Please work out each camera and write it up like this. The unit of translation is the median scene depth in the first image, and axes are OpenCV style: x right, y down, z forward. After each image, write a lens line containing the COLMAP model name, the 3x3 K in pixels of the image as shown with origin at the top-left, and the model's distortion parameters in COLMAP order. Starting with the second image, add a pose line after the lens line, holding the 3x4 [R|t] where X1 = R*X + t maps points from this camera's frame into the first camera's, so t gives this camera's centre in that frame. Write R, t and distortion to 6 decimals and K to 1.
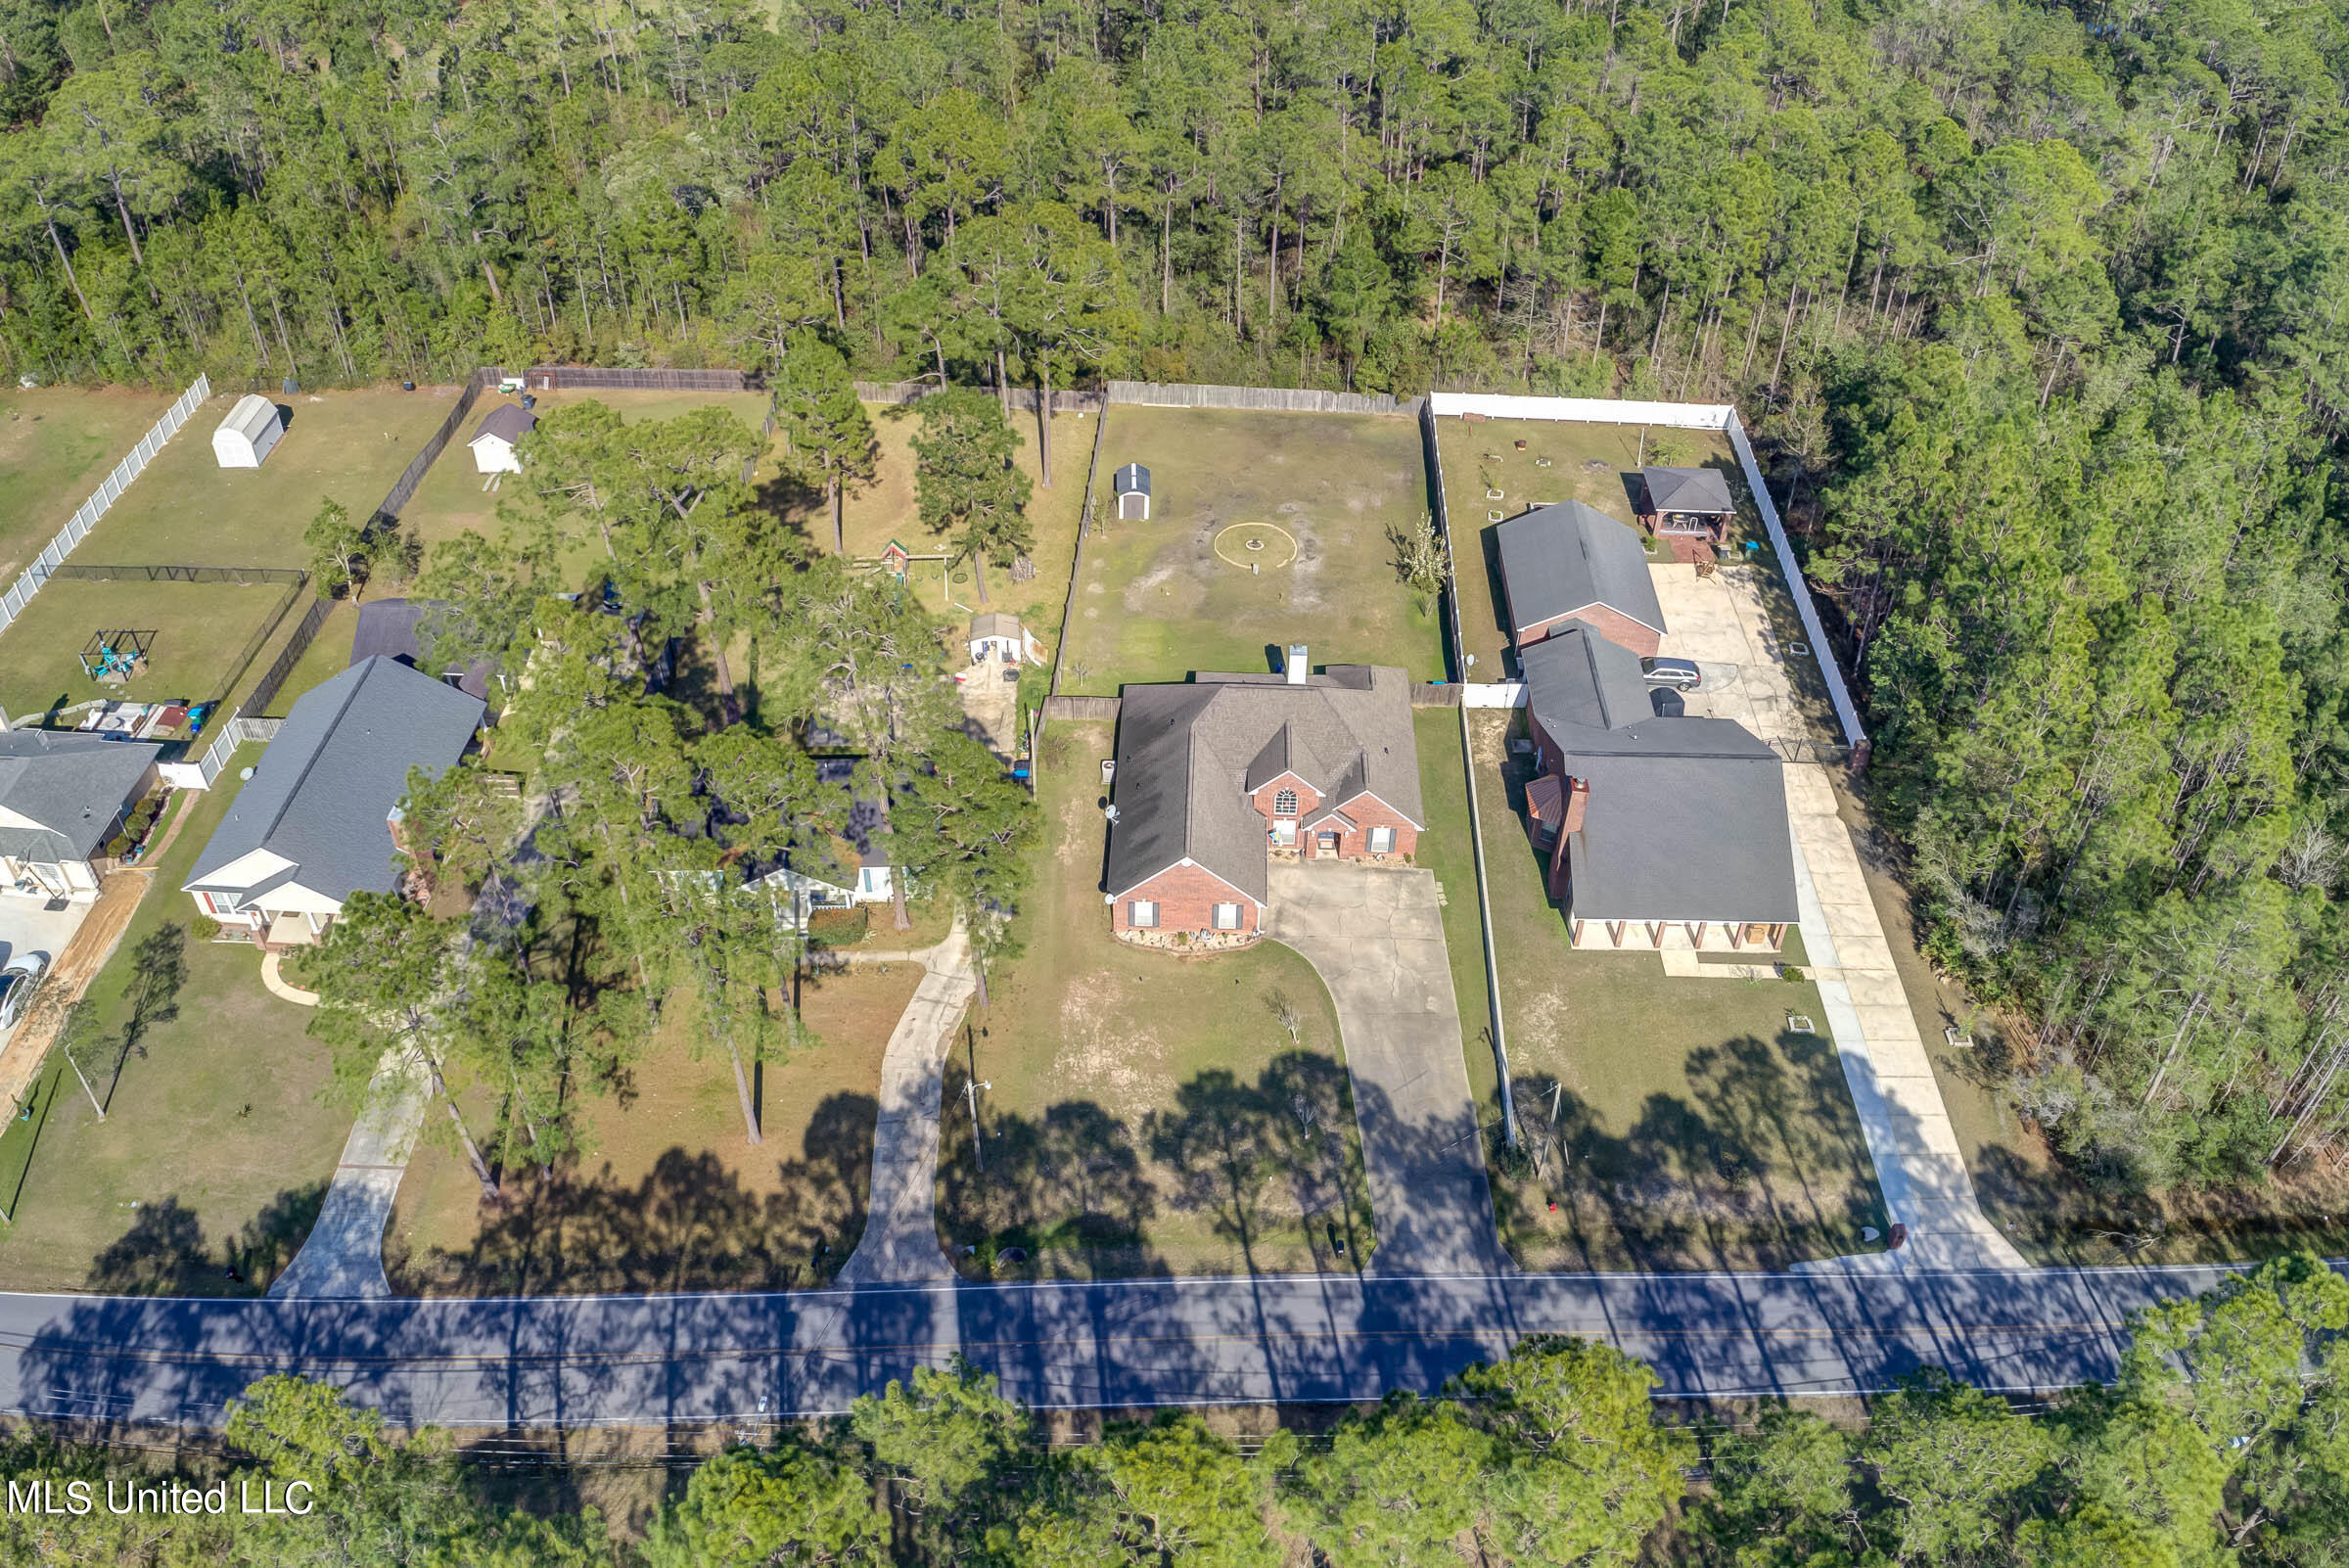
lens RADIAL K [[1833.9, 0, 1182.6], [0, 1833.9, 780.9], [0, 0, 1]] dist [-0.095962, -0.077727]
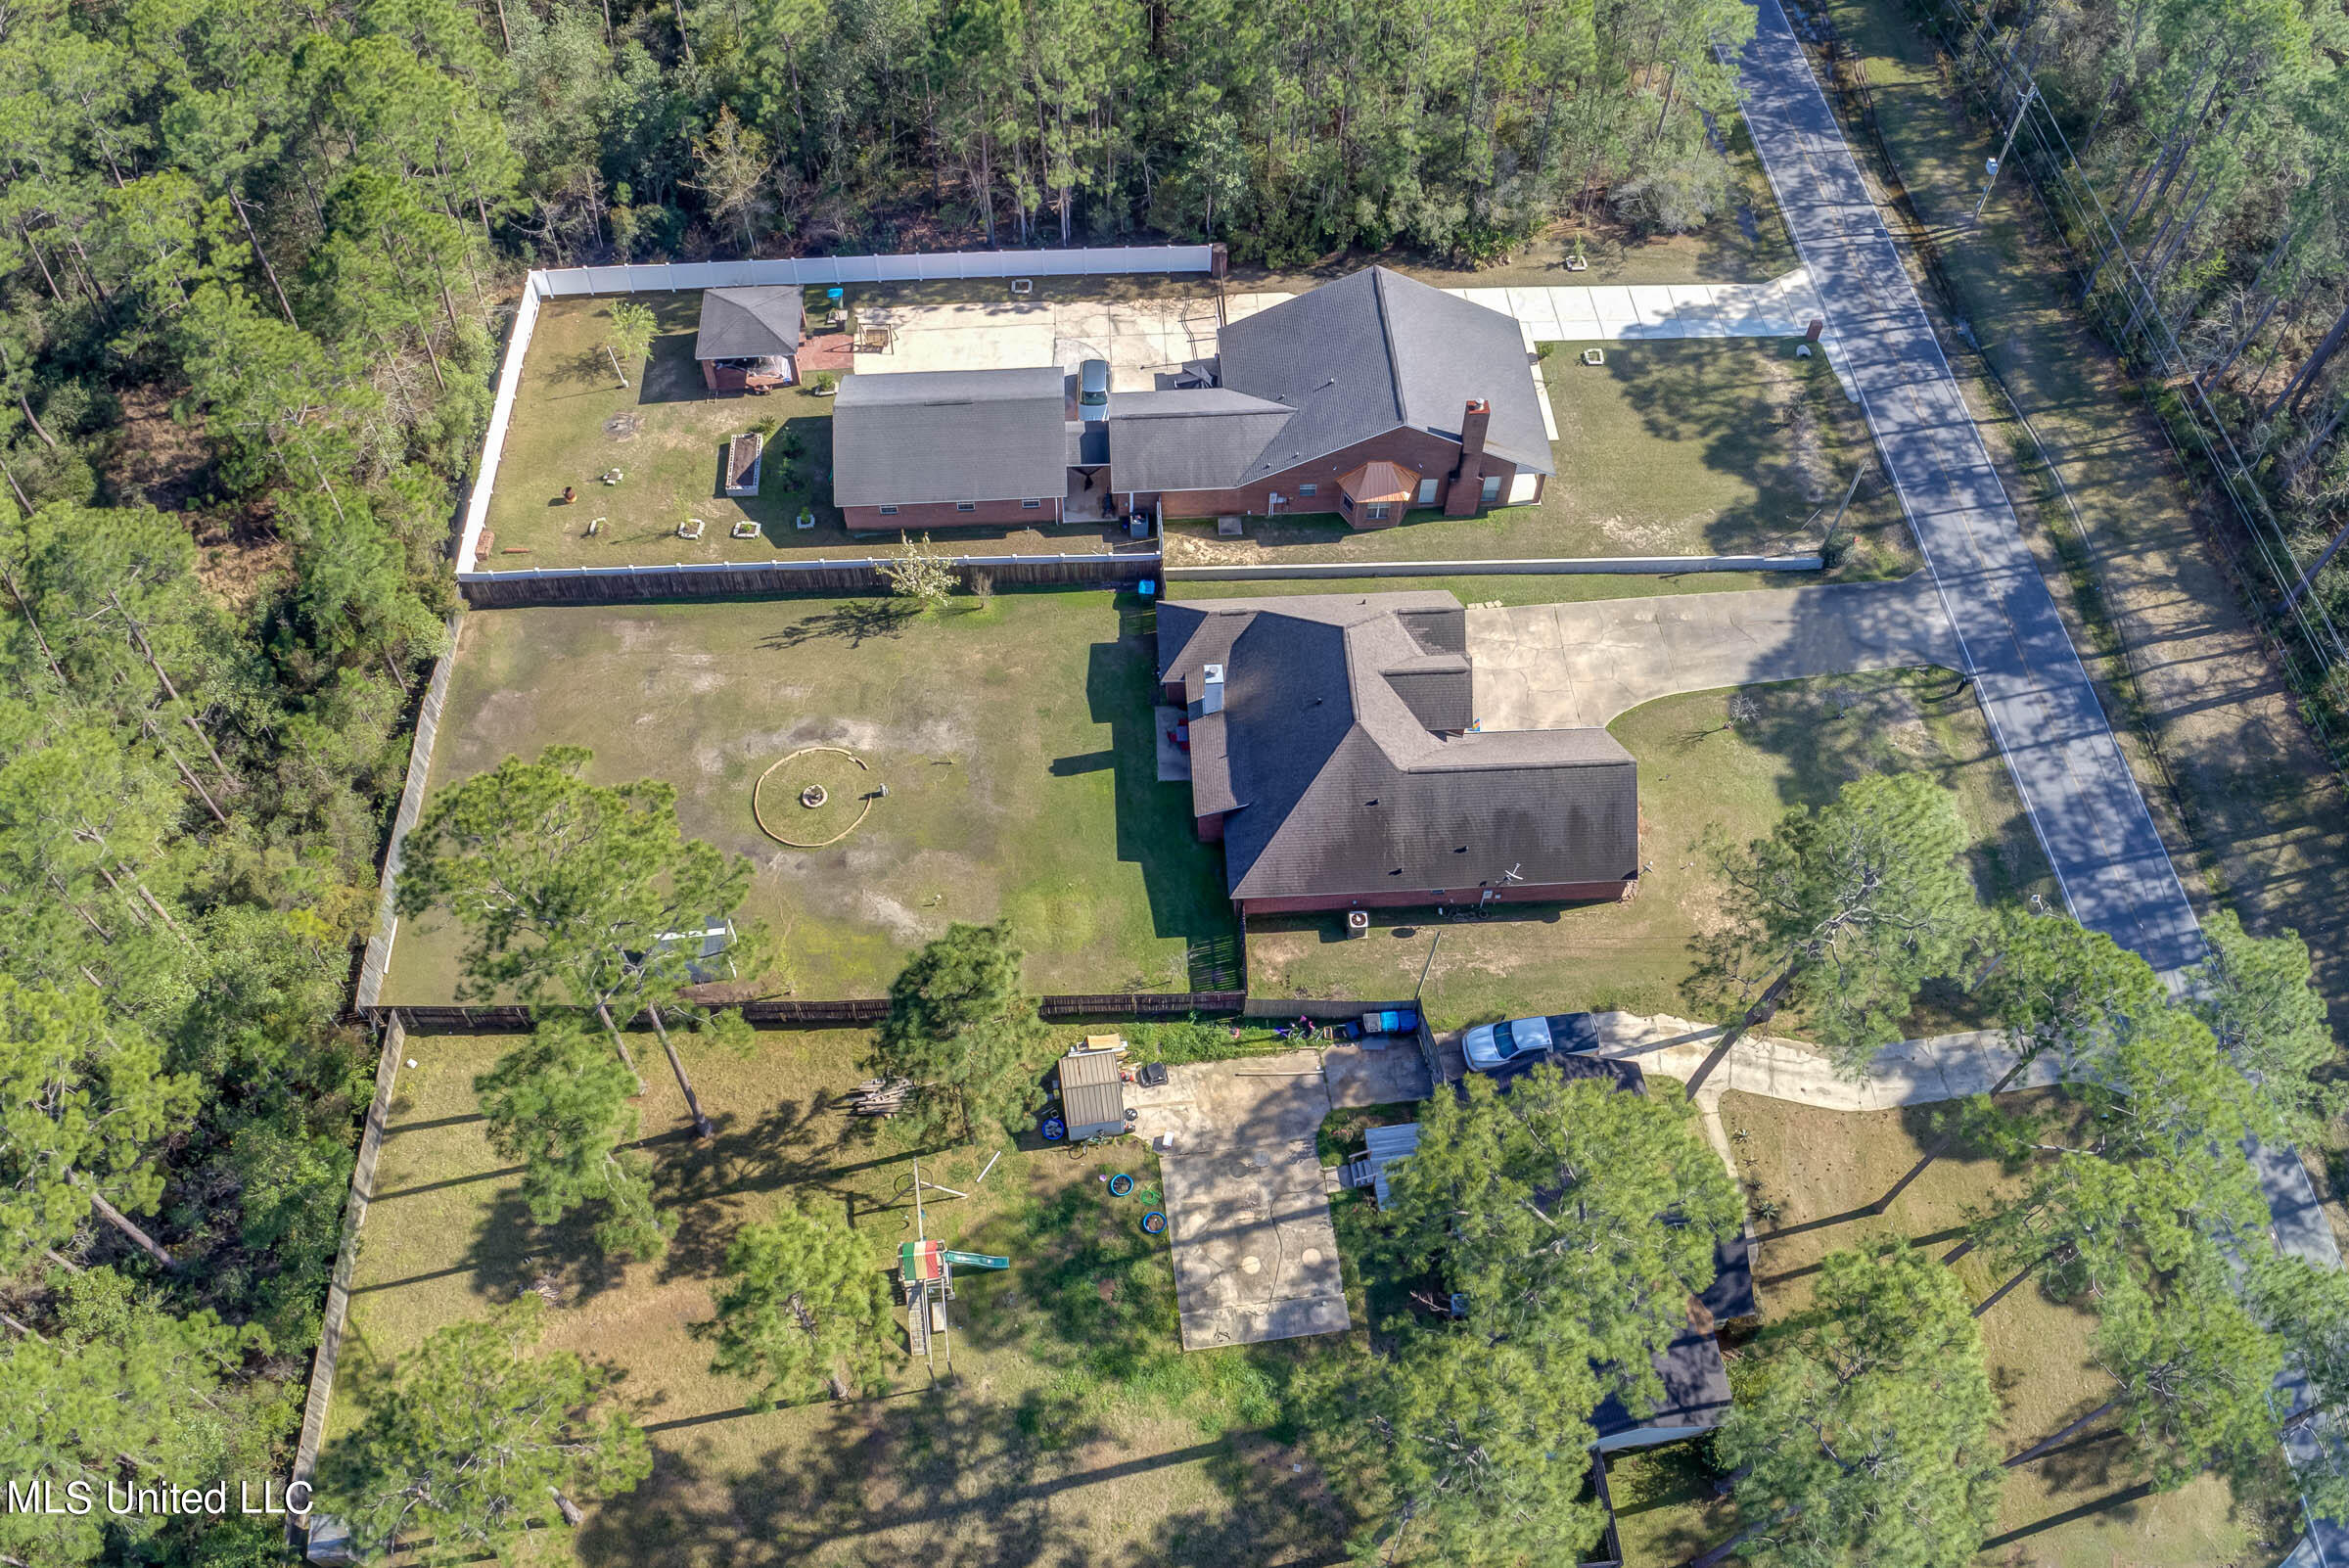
lens RADIAL K [[1833.9, 0, 1182.6], [0, 1833.9, 780.9], [0, 0, 1]] dist [-0.095962, -0.077727]
pose [[-0.082999, -0.836511, 0.541628, -0.424761], [0.643143, 0.370203, 0.670311, -0.626832], [-0.761234, 0.403979, 0.507270, 0.670812]]
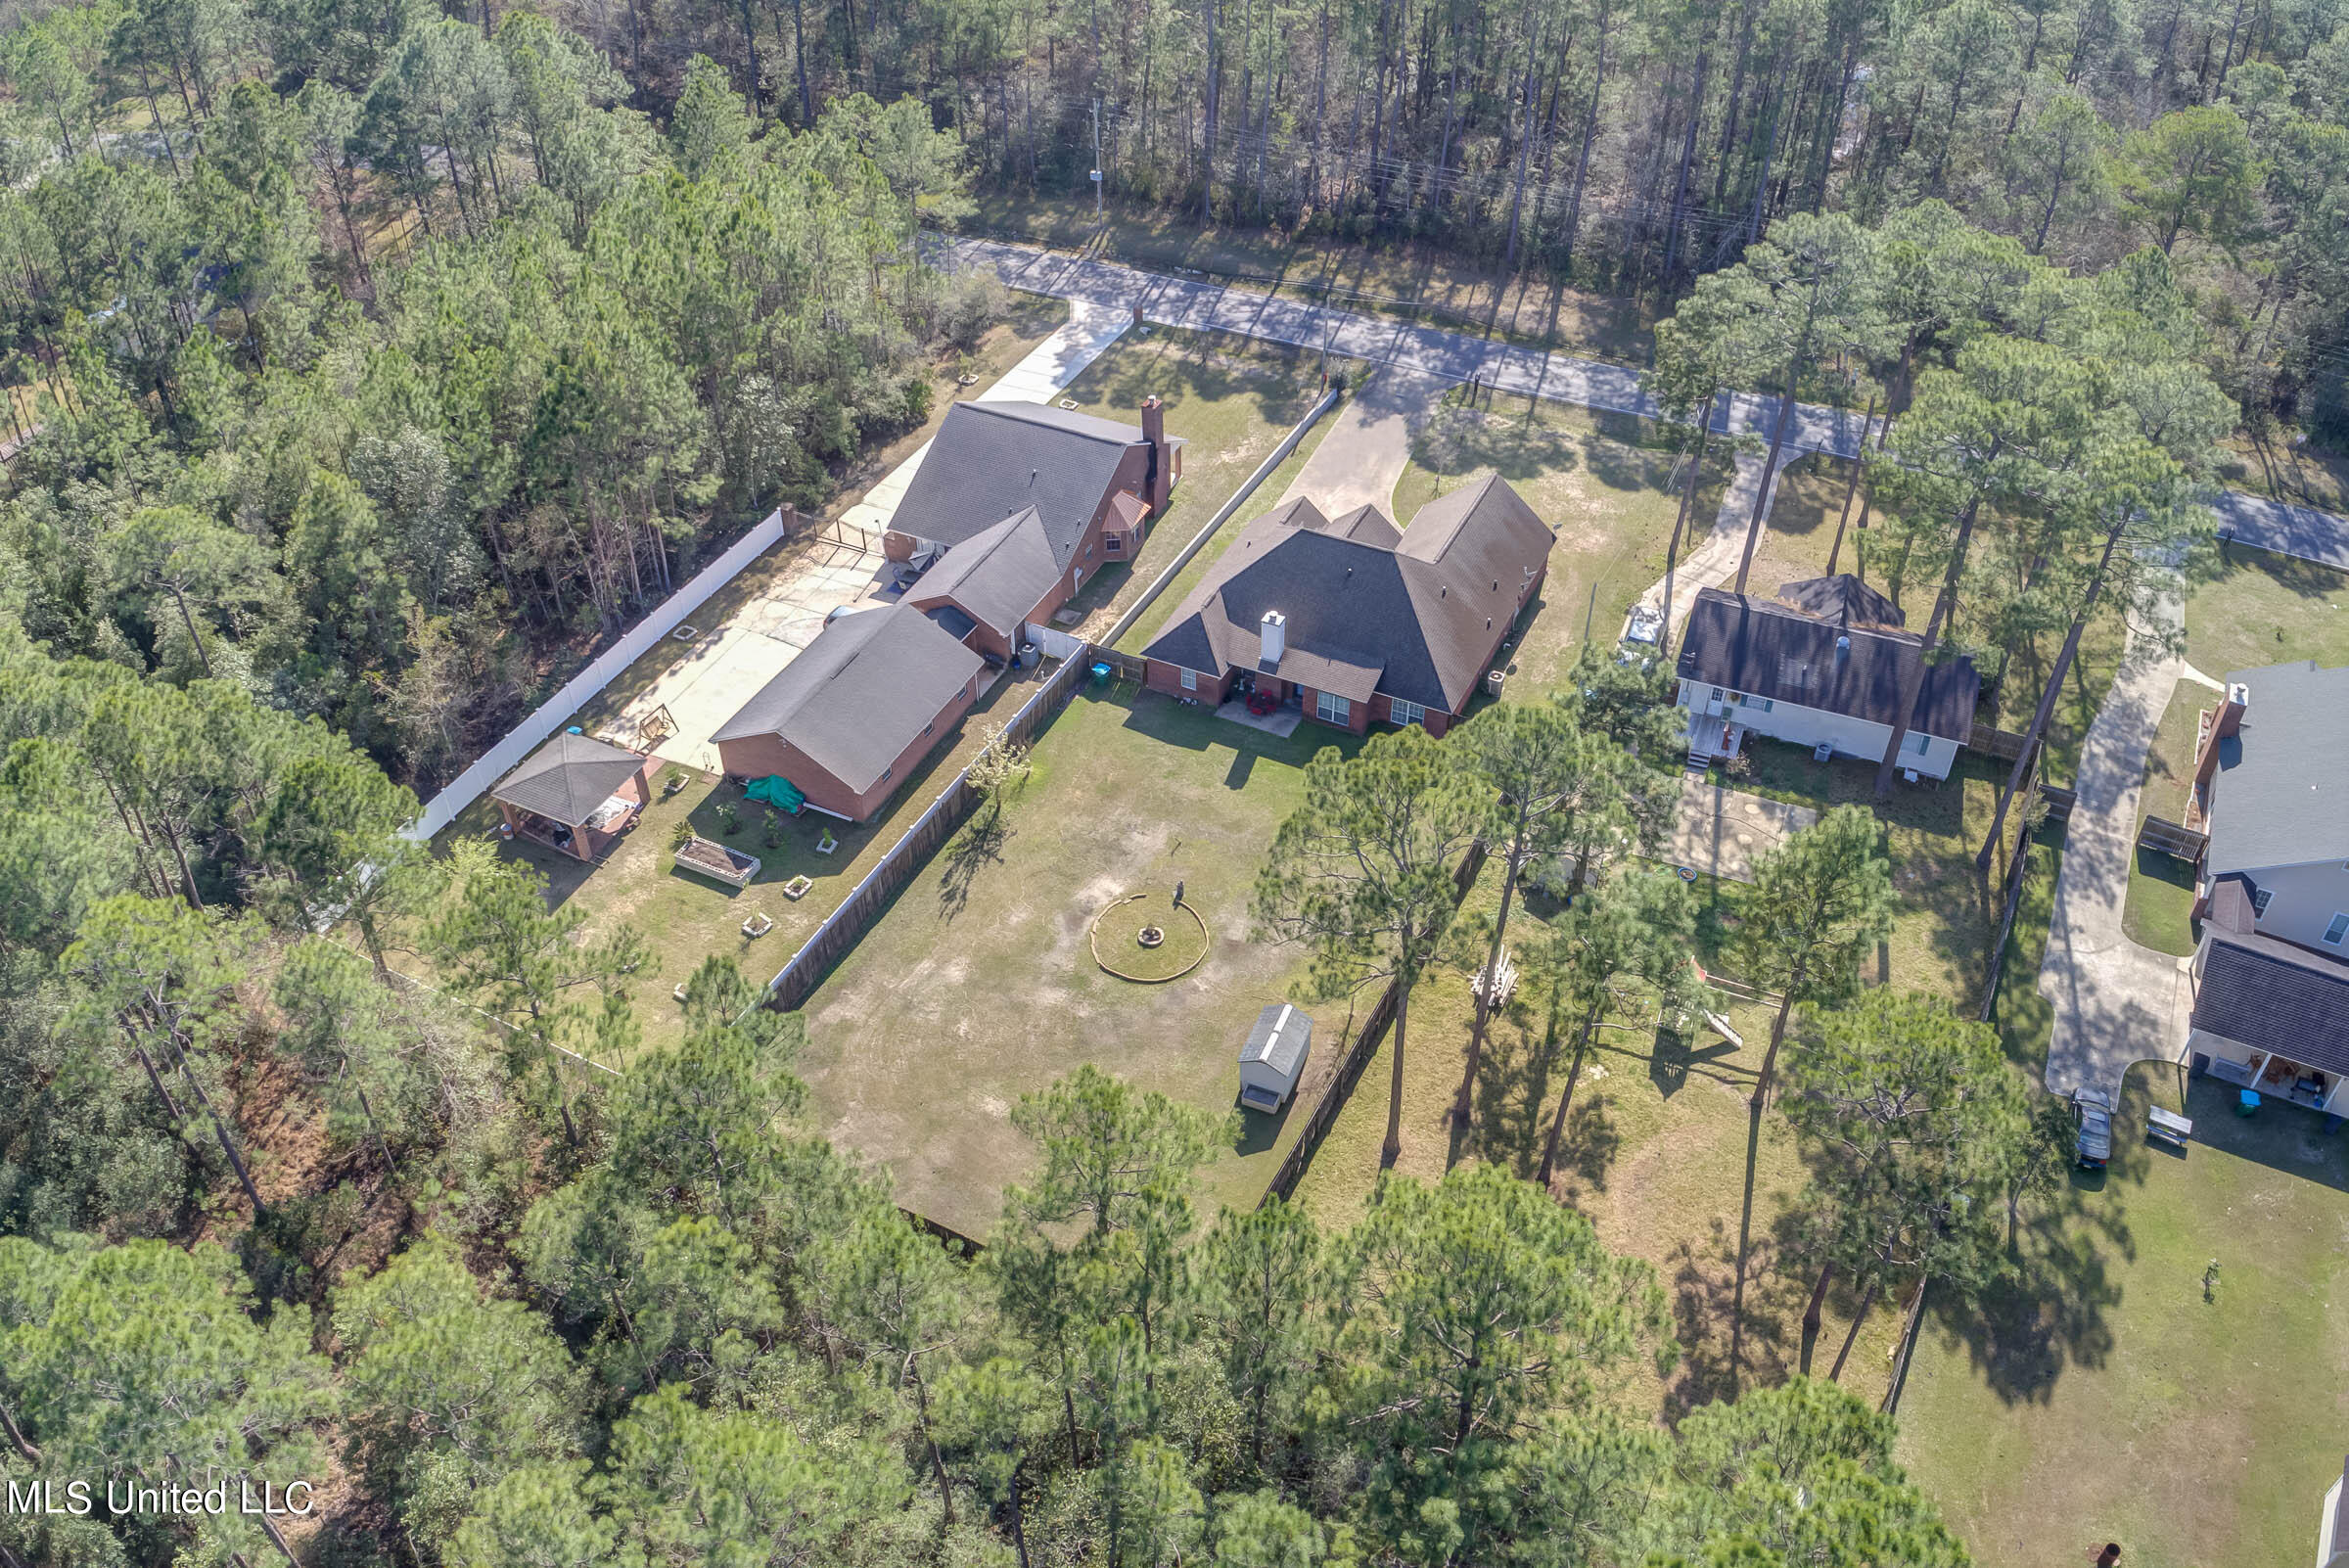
lens RADIAL K [[1833.9, 0, 1182.6], [0, 1833.9, 780.9], [0, 0, 1]] dist [-0.095962, -0.077727]
pose [[-0.908338, -0.278263, 0.312237, -0.211902], [0.270121, 0.179649, 0.945918, -0.978704], [-0.319307, 0.943555, -0.088017, 1.243335]]
